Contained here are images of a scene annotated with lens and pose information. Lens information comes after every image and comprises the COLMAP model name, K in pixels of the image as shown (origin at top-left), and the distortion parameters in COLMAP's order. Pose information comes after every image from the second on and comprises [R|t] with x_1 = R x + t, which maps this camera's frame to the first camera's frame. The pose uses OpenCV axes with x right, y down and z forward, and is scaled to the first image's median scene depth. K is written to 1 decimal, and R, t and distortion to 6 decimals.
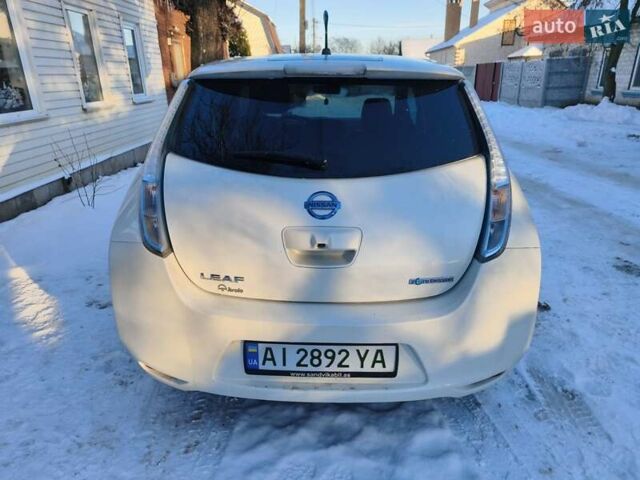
lens RADIAL K [[412.4, 0, 319.9], [0, 412.4, 253.5], [0, 0, 1]] dist [-0.002654, -0.000768]
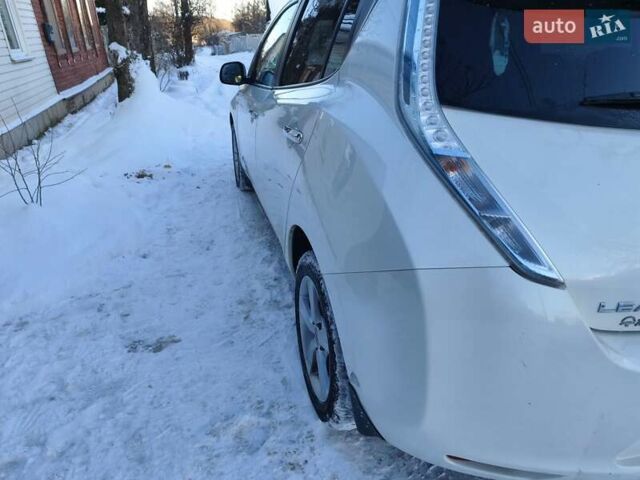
lens RADIAL K [[412.4, 0, 319.9], [0, 412.4, 253.5], [0, 0, 1]] dist [-0.002654, -0.000768]
pose [[0.959783, -0.130113, 0.248773, -0.410921], [0.109431, 0.989416, 0.095291, -0.063065], [-0.258538, -0.064235, 0.963863, 0.269686]]
